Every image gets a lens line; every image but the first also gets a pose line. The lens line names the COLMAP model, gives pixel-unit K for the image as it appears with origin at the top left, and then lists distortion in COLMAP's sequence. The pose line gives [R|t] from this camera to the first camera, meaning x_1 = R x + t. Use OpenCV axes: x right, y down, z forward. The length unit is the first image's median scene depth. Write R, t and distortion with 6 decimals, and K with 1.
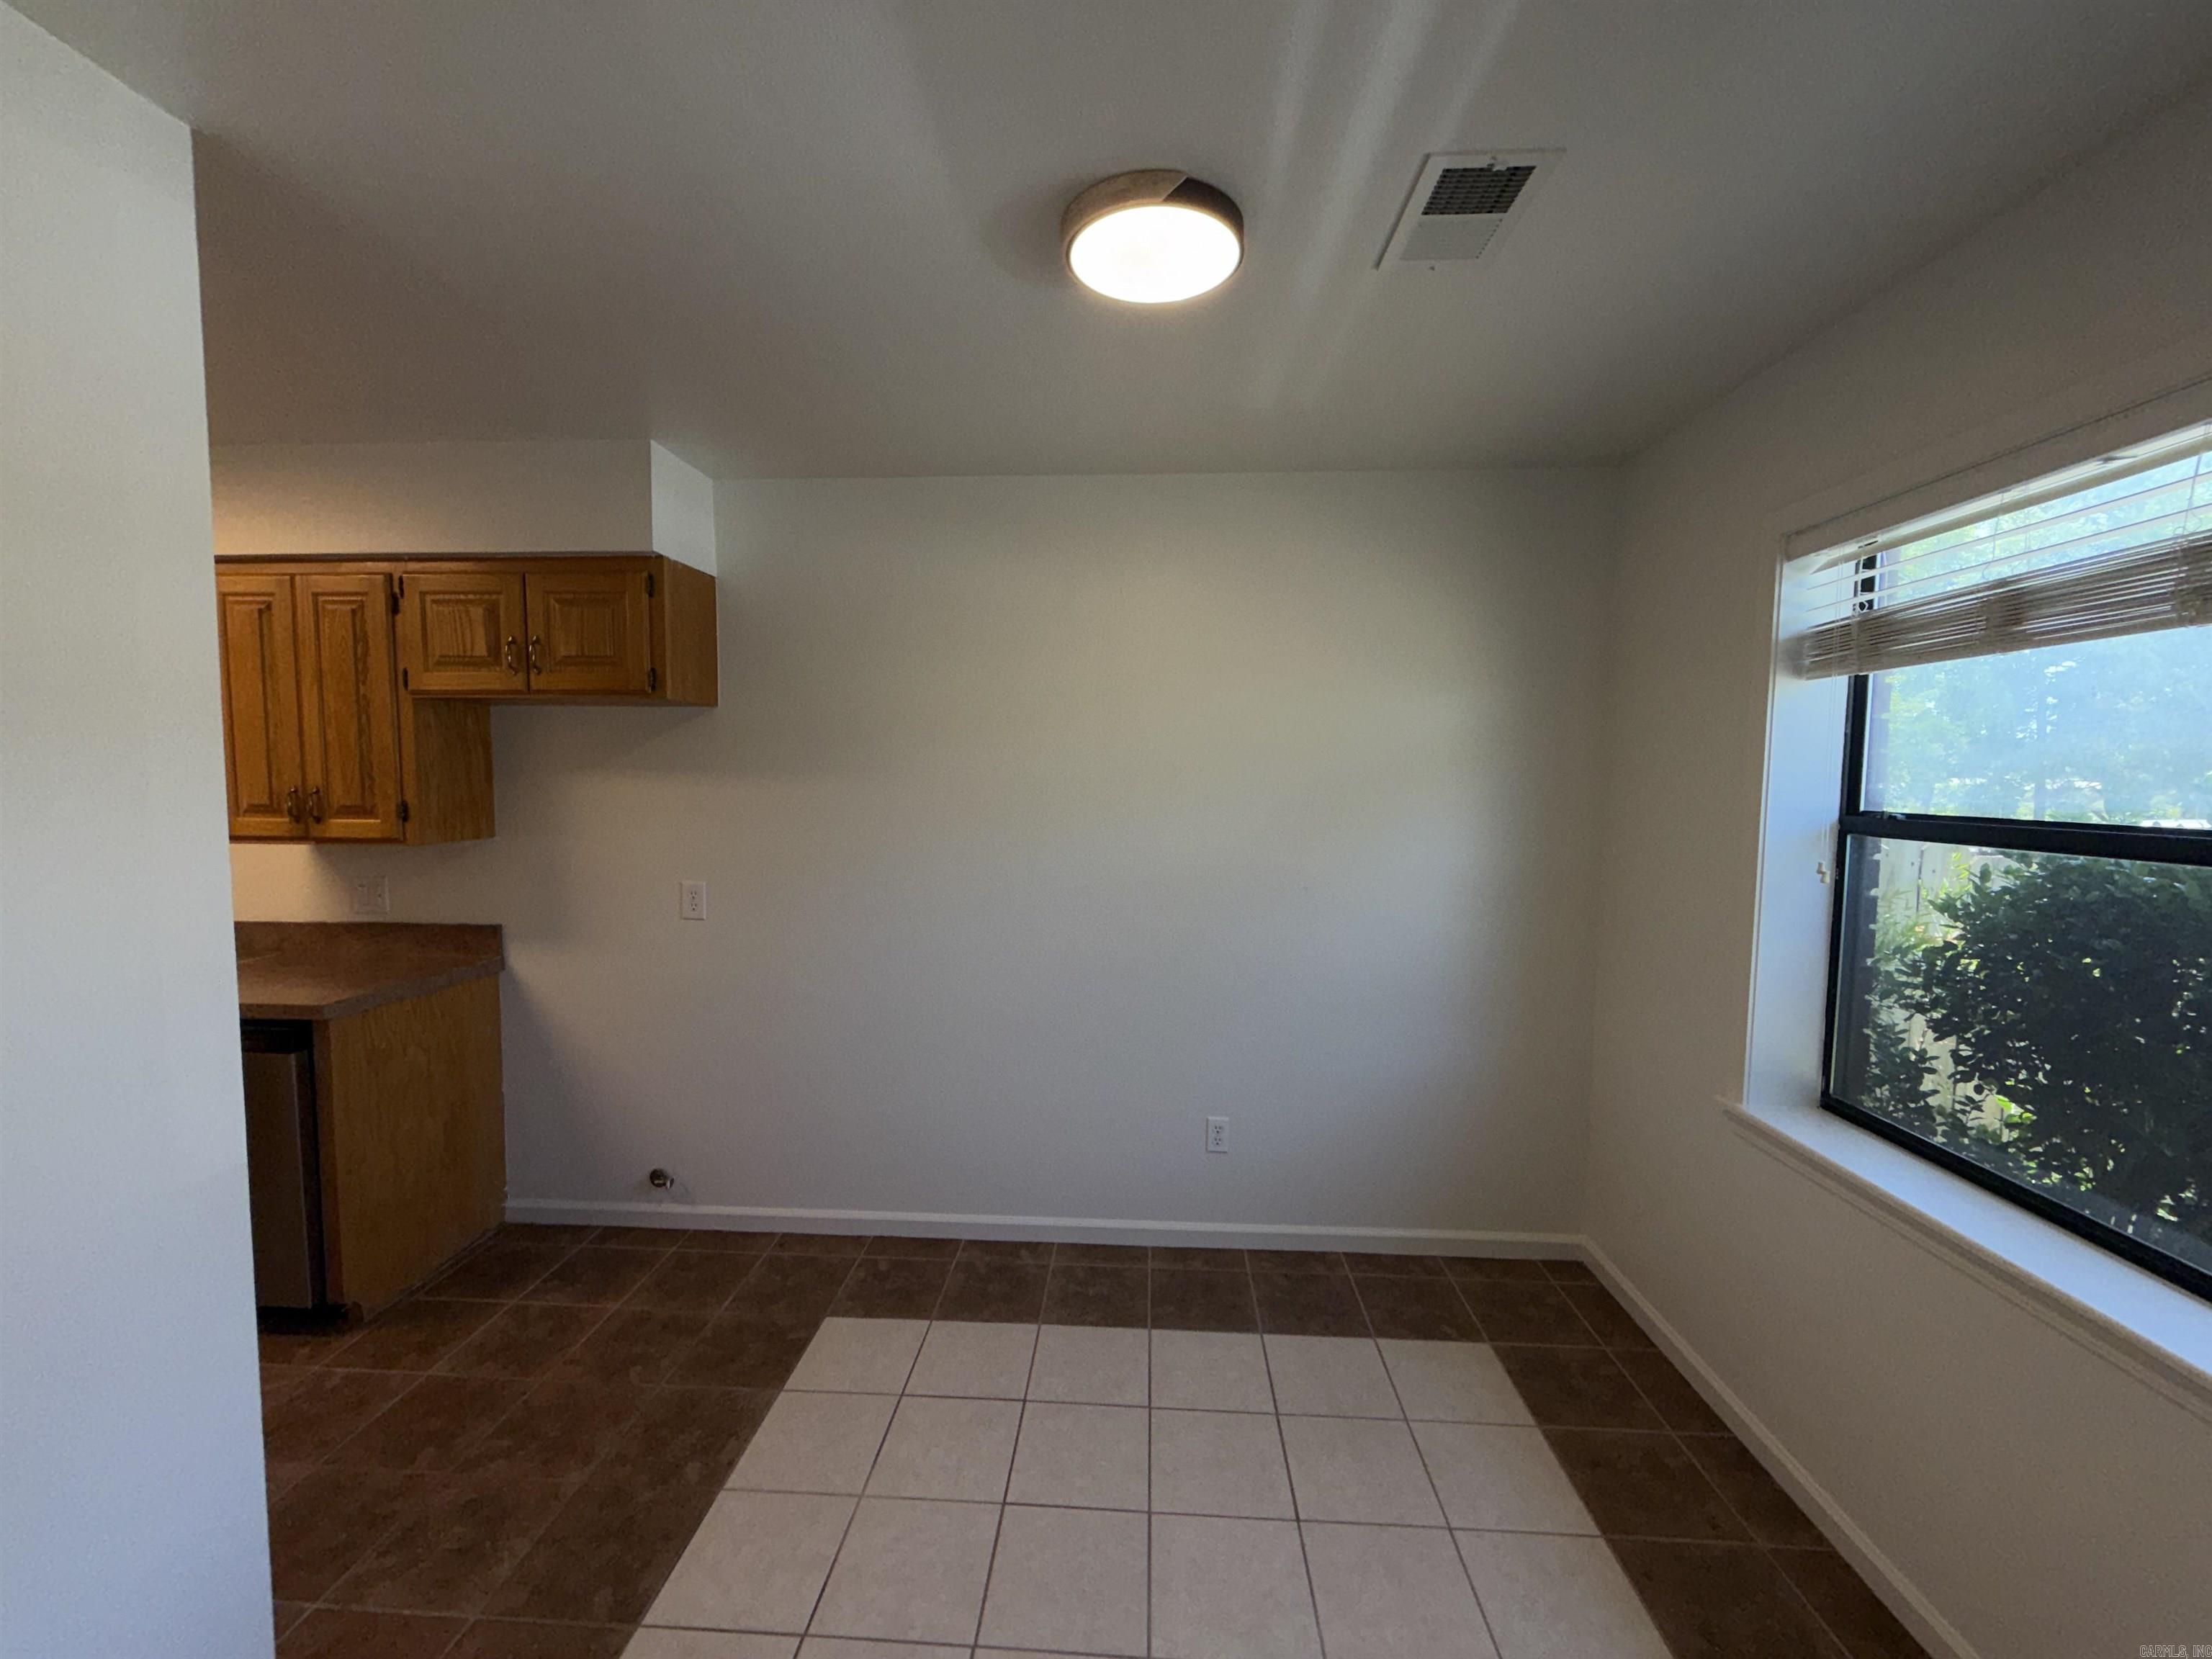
lens RADIAL K [[881.2, 0, 1105.0], [0, 881.2, 832.9], [0, 0, 1]] dist [0.000495, 0.000010]
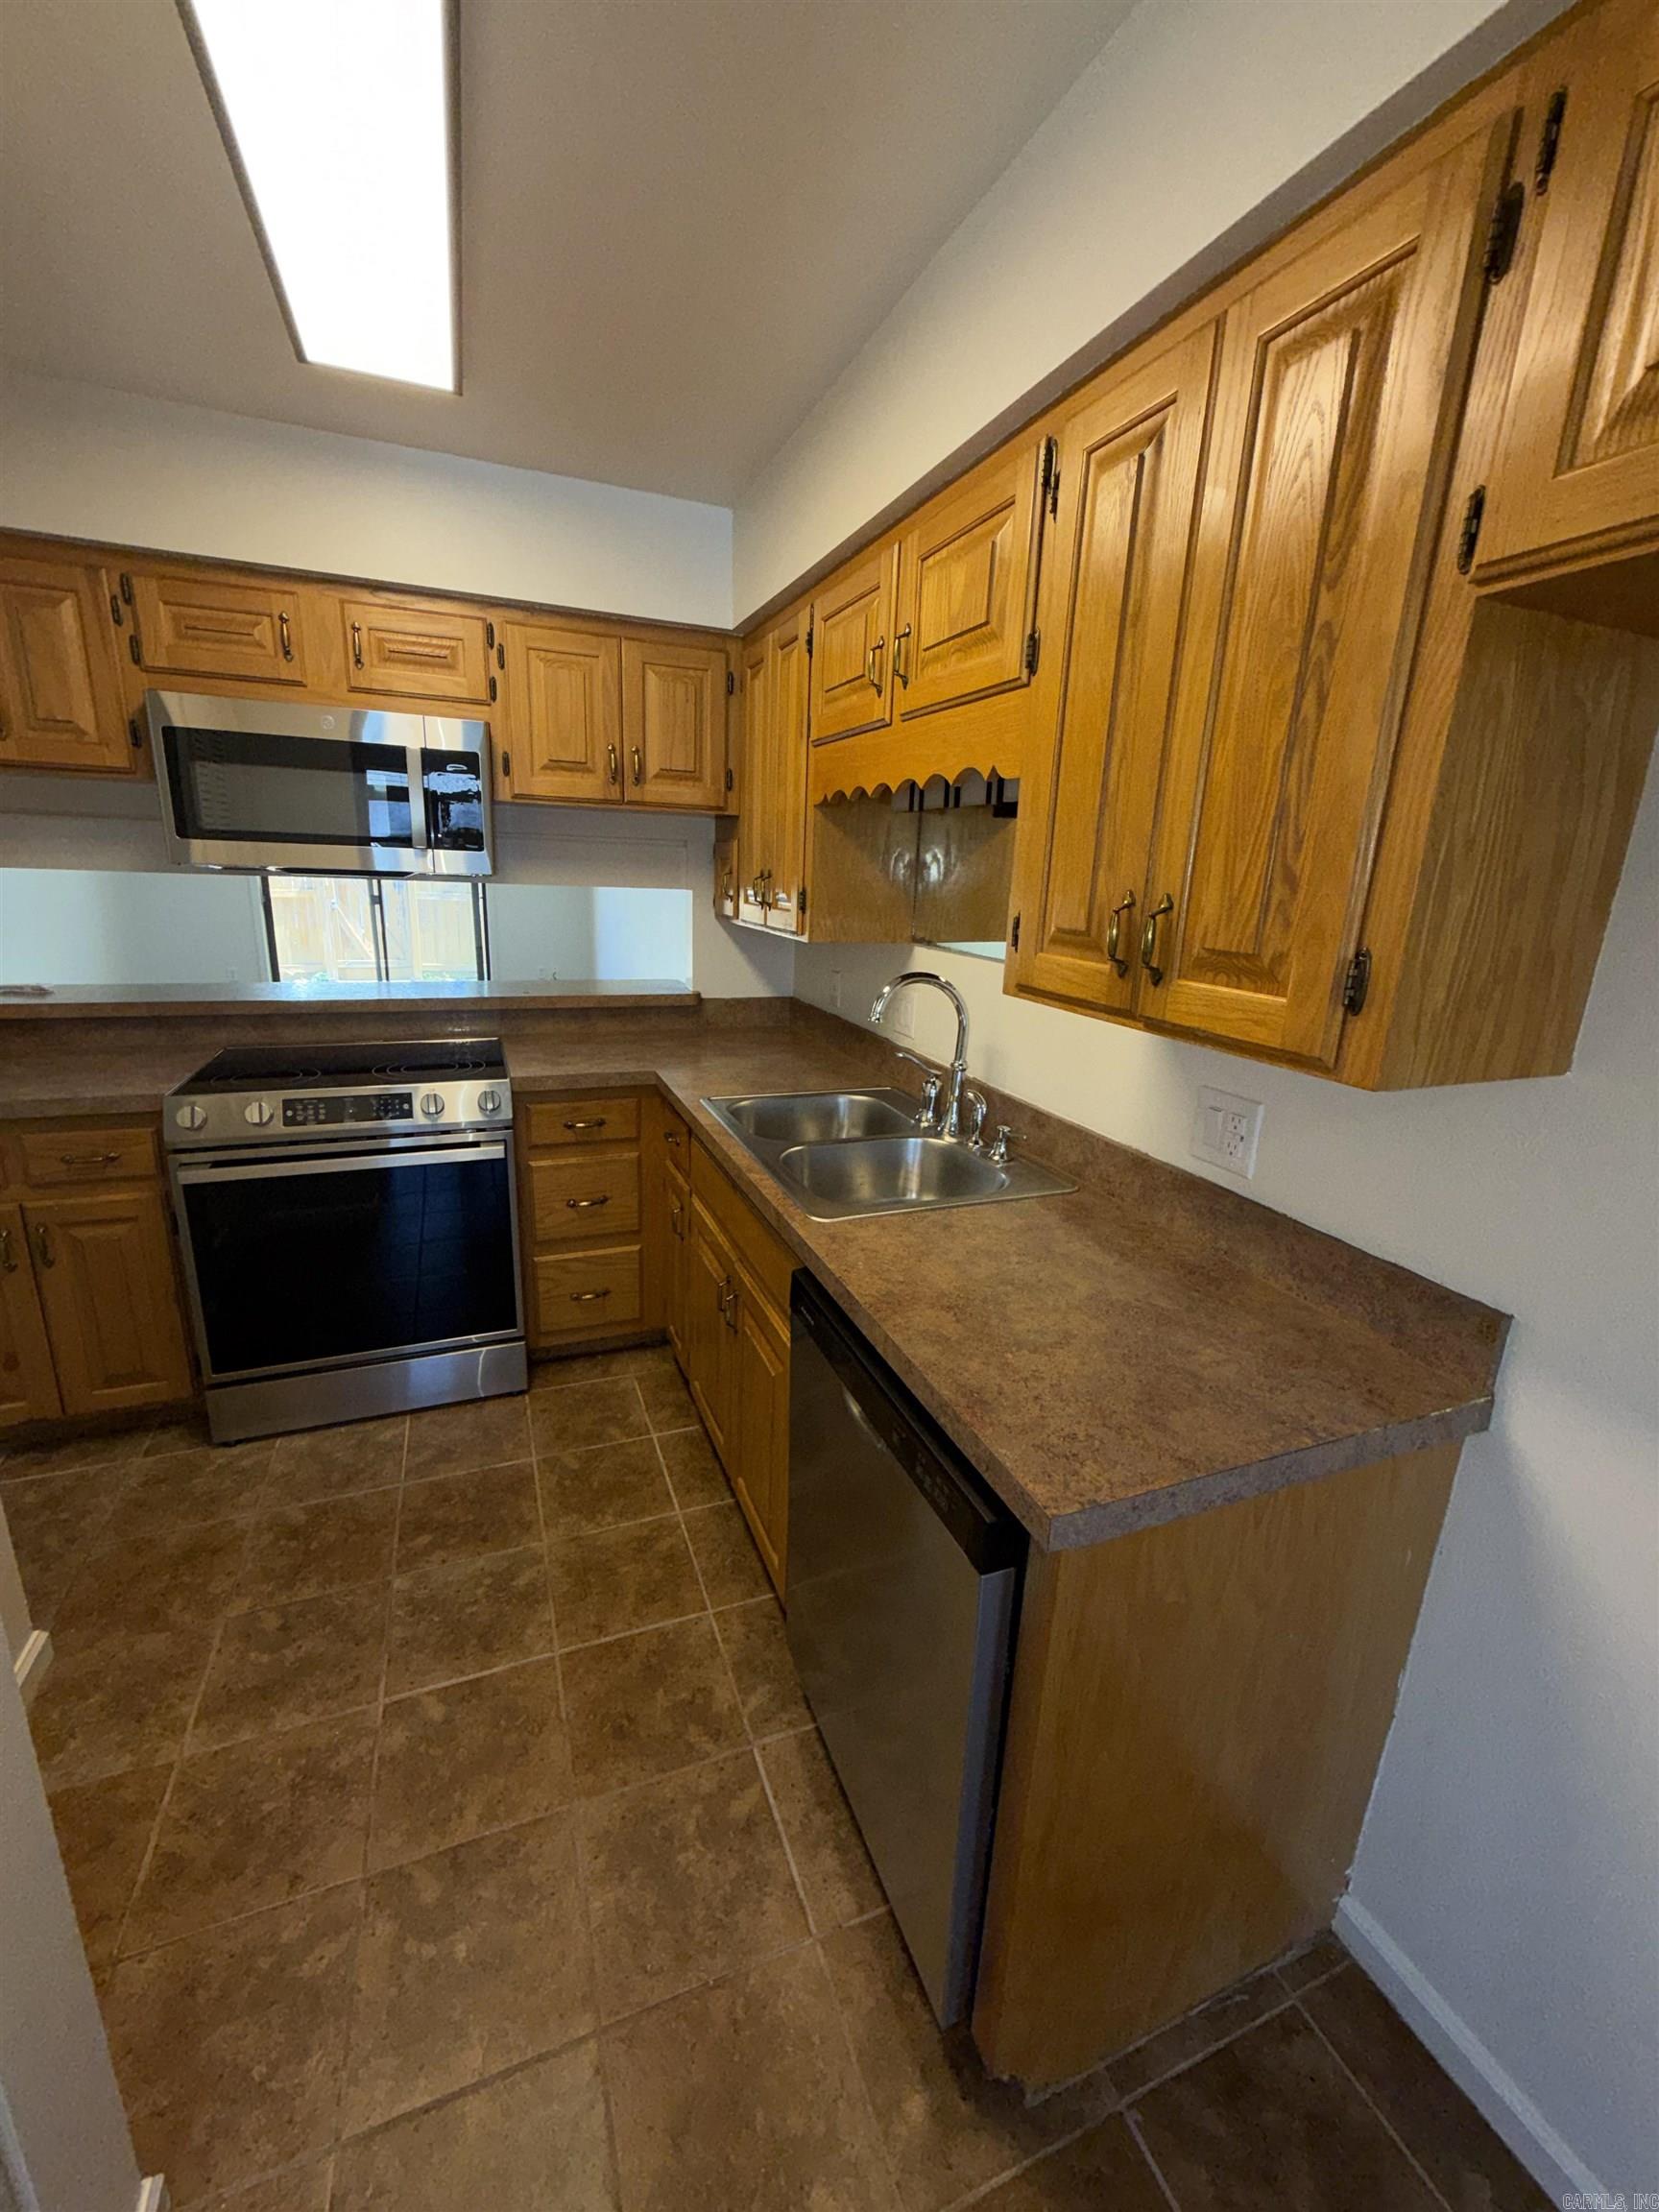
lens RADIAL K [[881.2, 0, 829.7], [0, 881.2, 1099.5], [0, 0, 1]] dist [0.000495, 0.000010]
pose [[0.429576, 0.242475, -0.869868, -0.577718], [-0.100121, 0.970126, 0.220978, -0.035693], [0.897463, -0.007835, 0.441019, 0.671316]]
